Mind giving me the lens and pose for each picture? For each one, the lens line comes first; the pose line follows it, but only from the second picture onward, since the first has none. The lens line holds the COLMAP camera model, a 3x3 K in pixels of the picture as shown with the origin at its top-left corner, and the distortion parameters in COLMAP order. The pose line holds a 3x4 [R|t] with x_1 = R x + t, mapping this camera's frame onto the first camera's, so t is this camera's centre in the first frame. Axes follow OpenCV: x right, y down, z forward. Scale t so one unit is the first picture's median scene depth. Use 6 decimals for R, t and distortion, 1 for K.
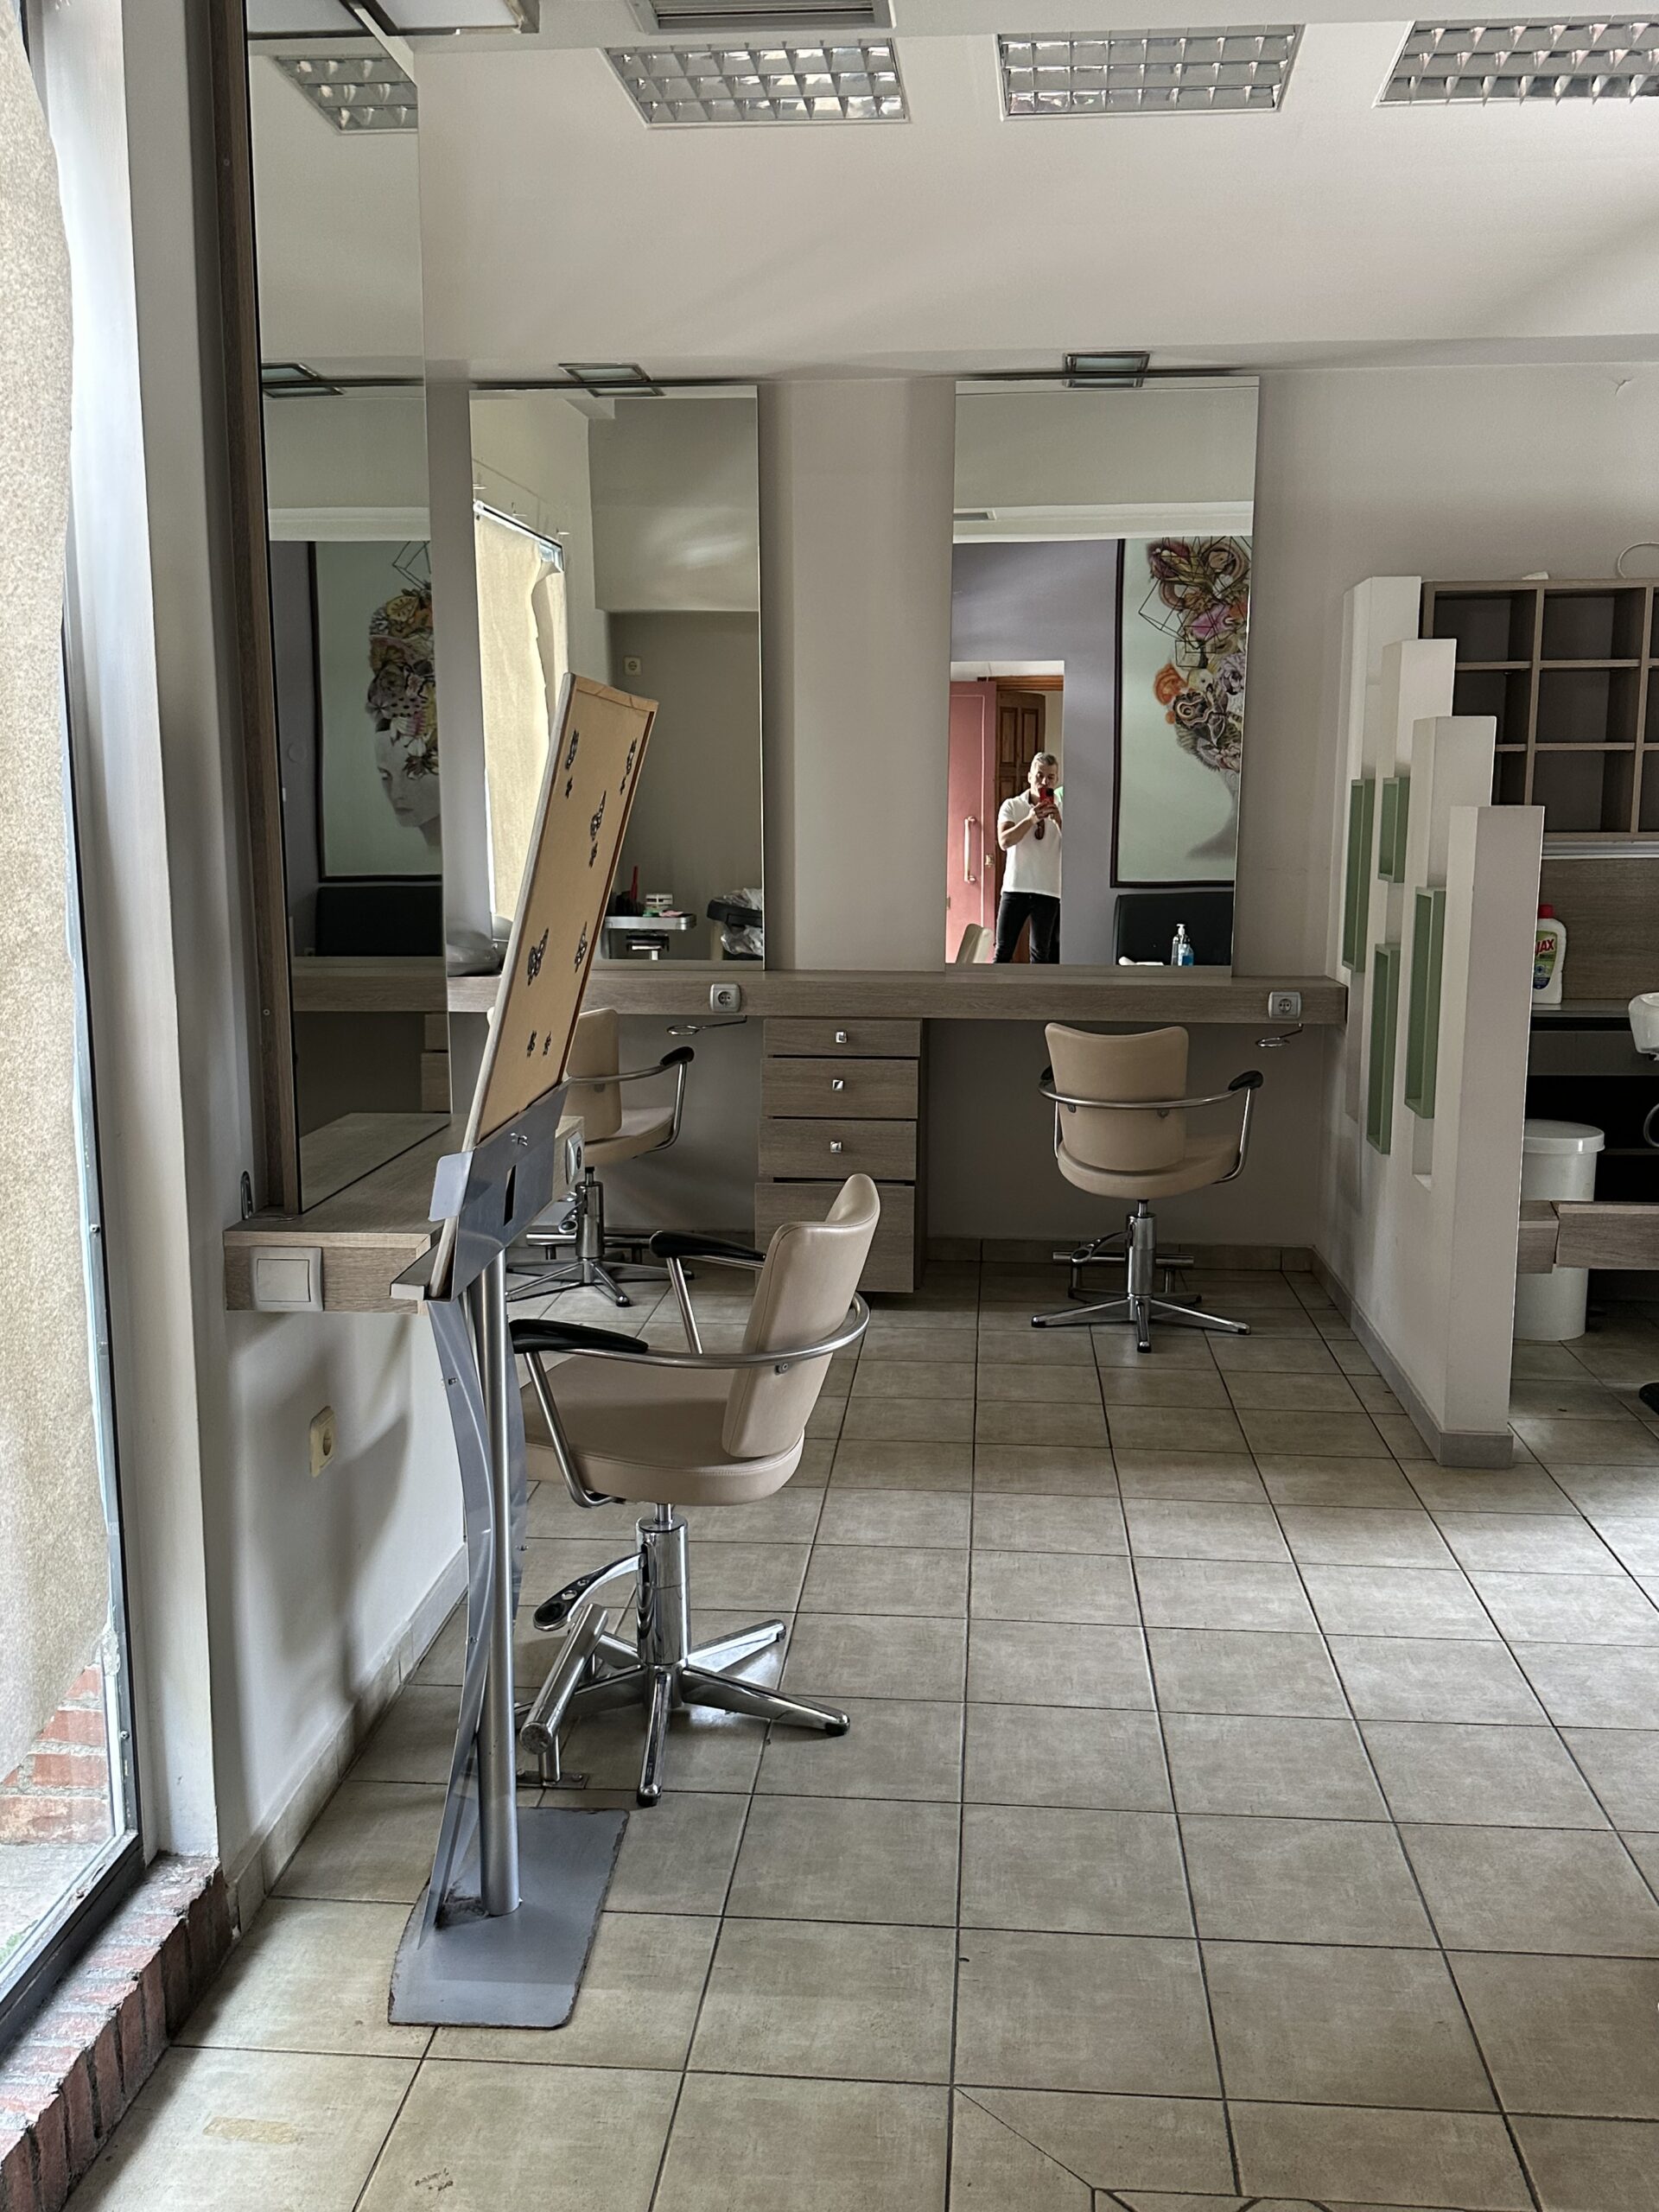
lens RADIAL K [[1903.3, 0, 847.3], [0, 1903.3, 1098.8], [0, 0, 1]] dist [0.129160, -0.221710]
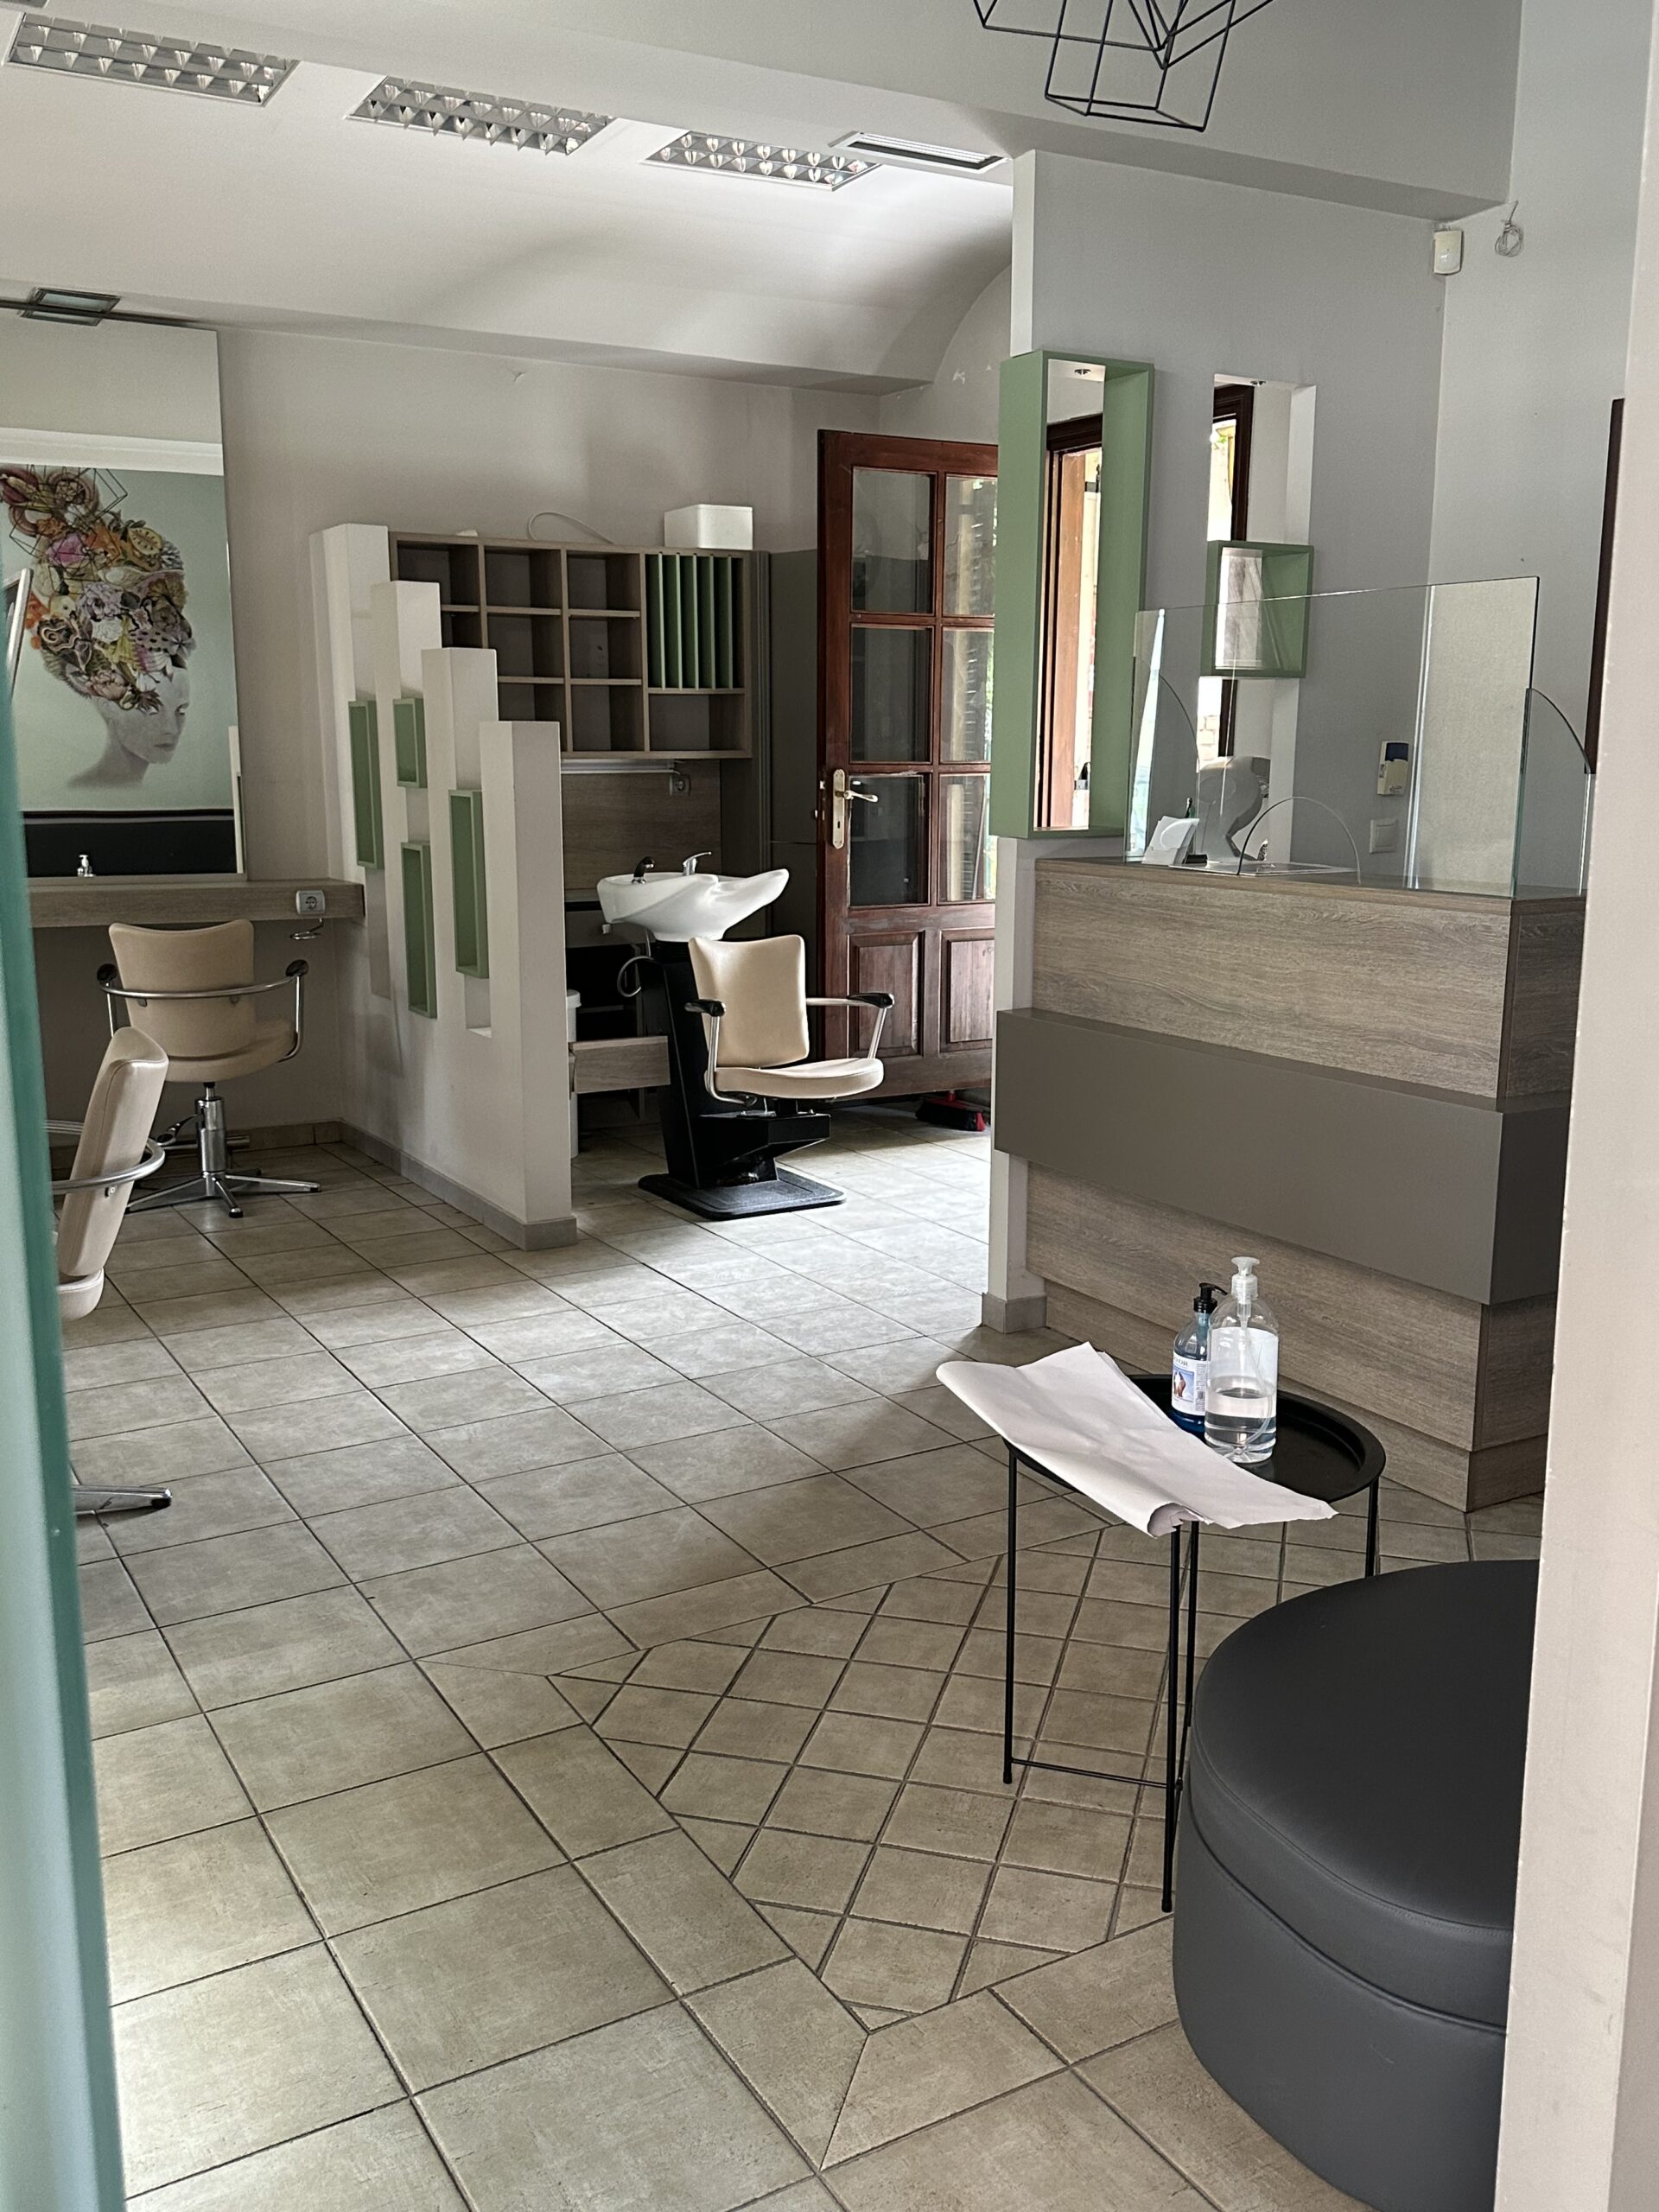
lens RADIAL K [[1903.3, 0, 845.3], [0, 1903.3, 1098.3], [0, 0, 1]] dist [0.129160, -0.221710]
pose [[0.815774, -0.106336, 0.568512, -0.213524], [0.090504, 0.994314, 0.056112, 0.038940], [-0.571246, 0.005678, 0.820759, -0.136049]]
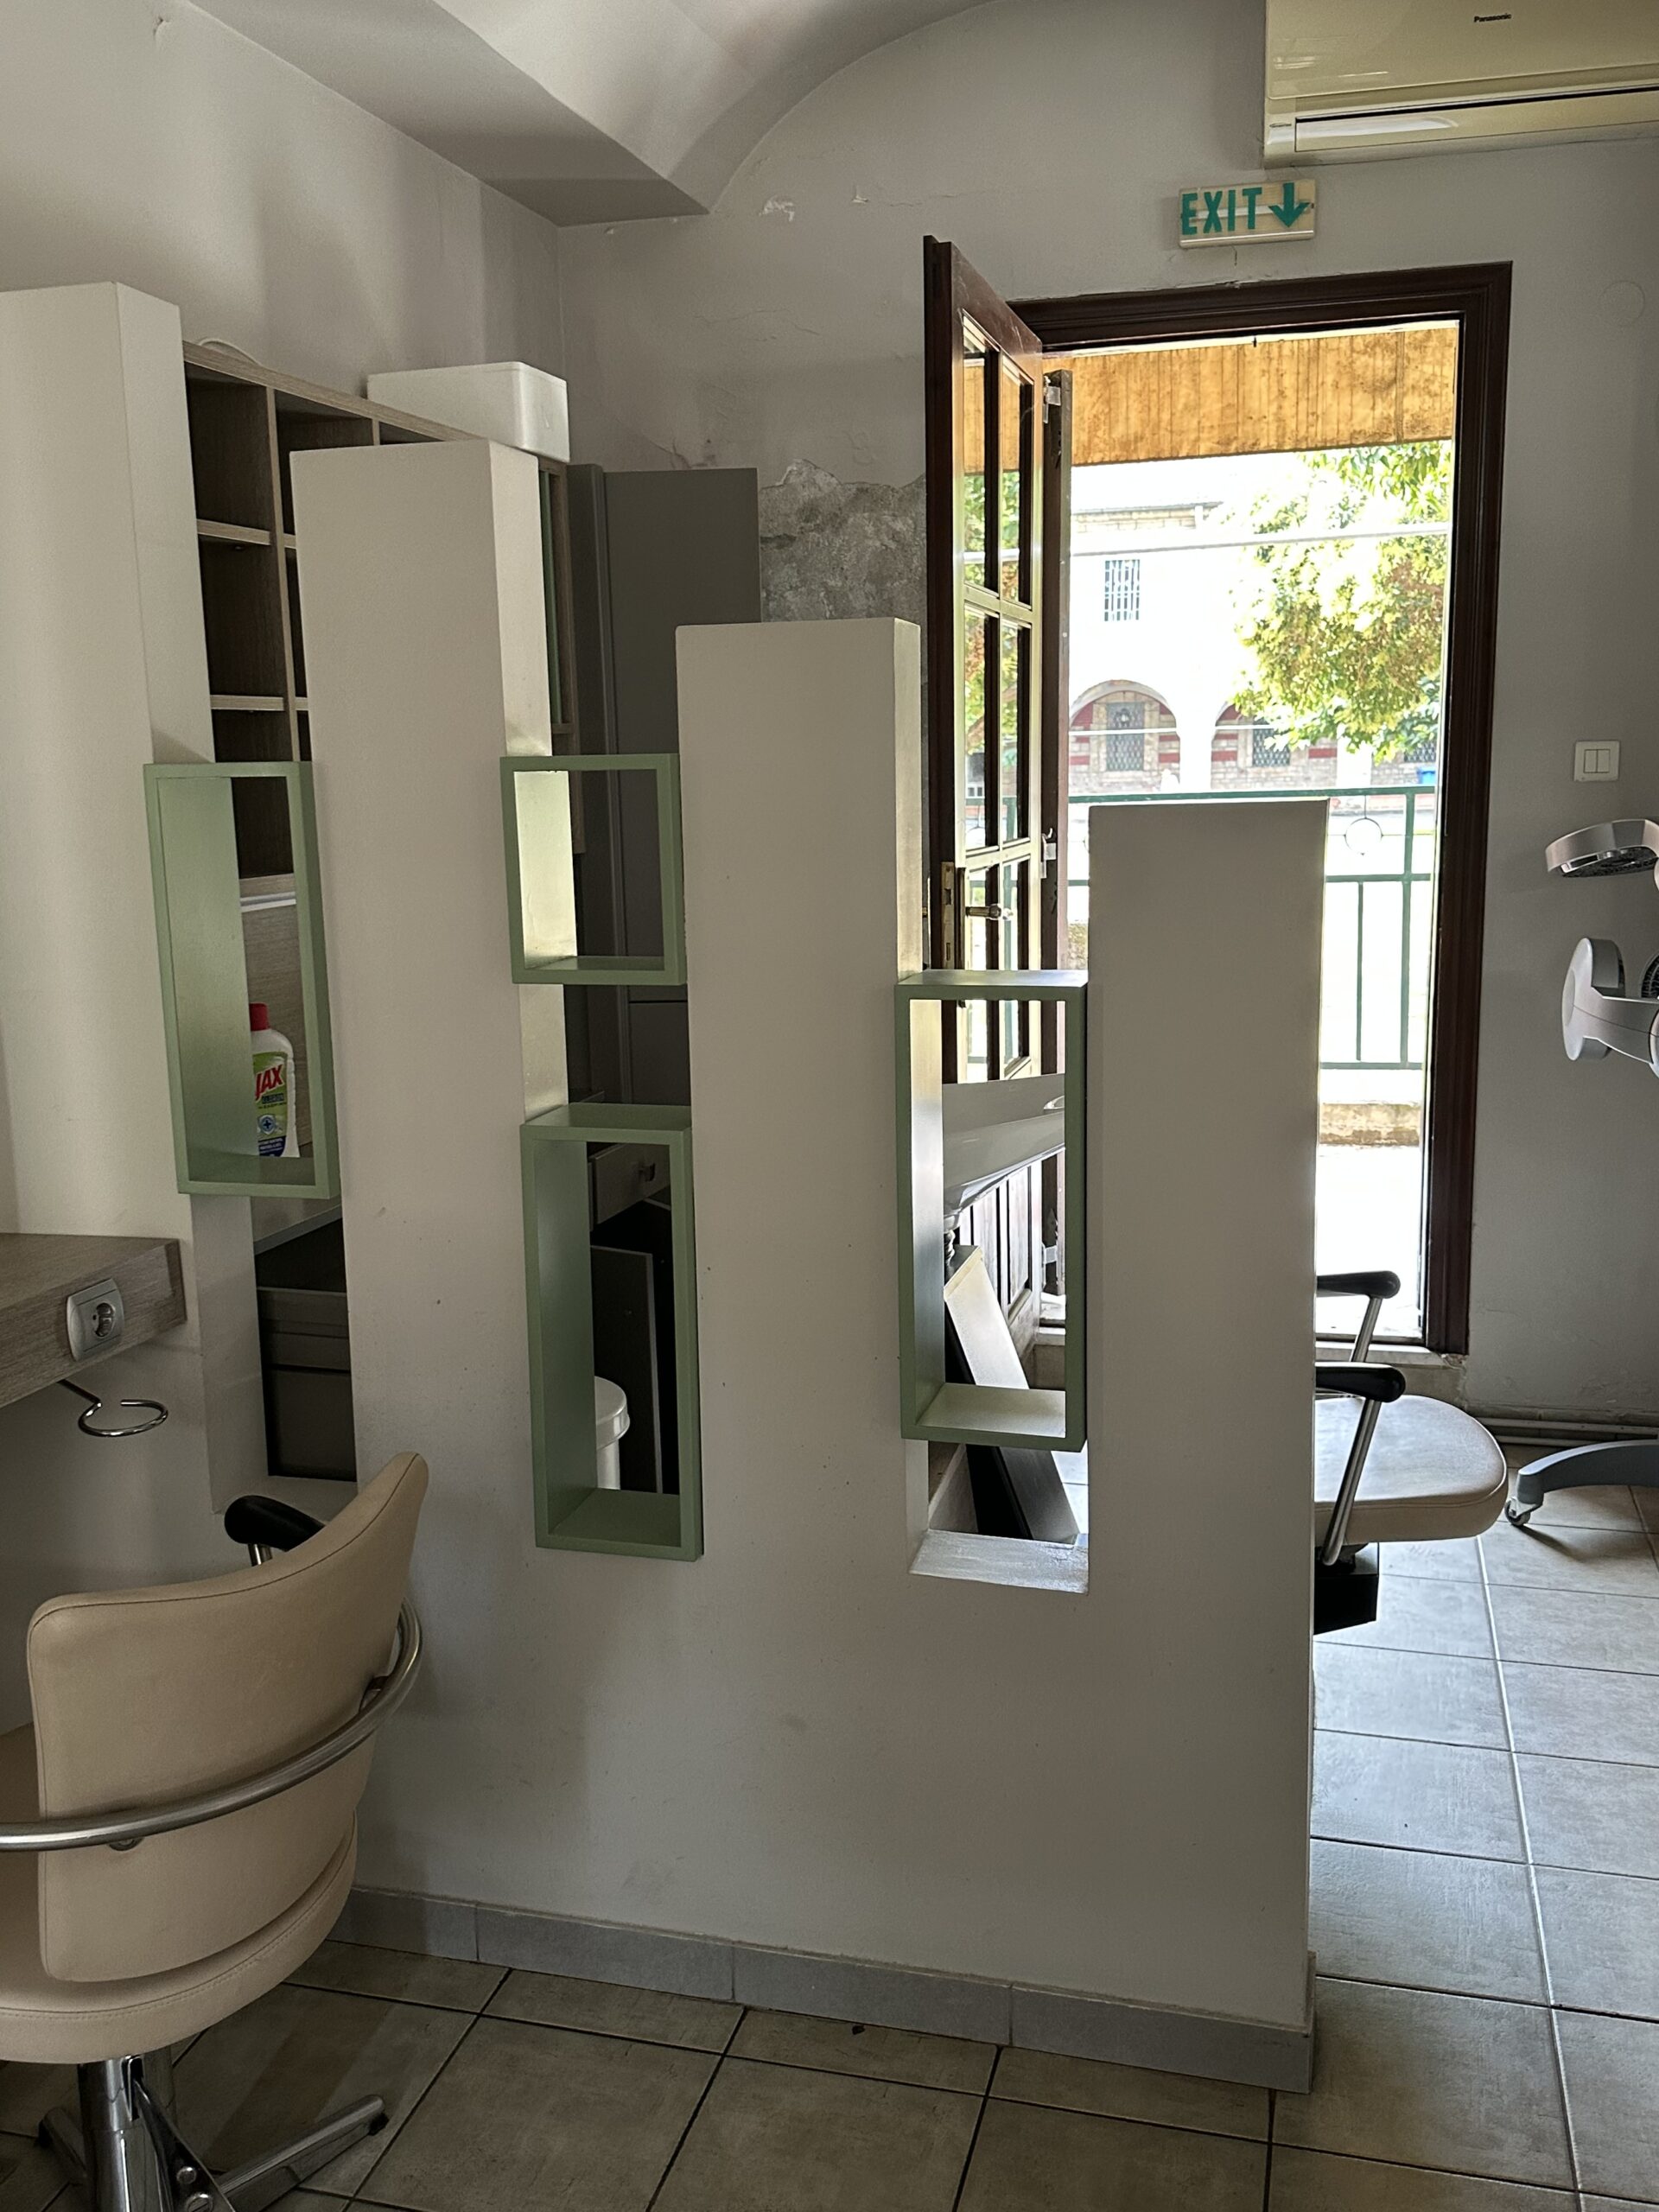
lens RADIAL K [[1903.3, 0, 835.2], [0, 1903.3, 1106.4], [0, 0, 1]] dist [0.129160, -0.221710]
pose [[0.183775, -0.174419, 0.967370, -0.160759], [0.177962, 0.973772, 0.141765, -0.153407], [-0.966724, 0.146102, 0.209995, 0.948413]]
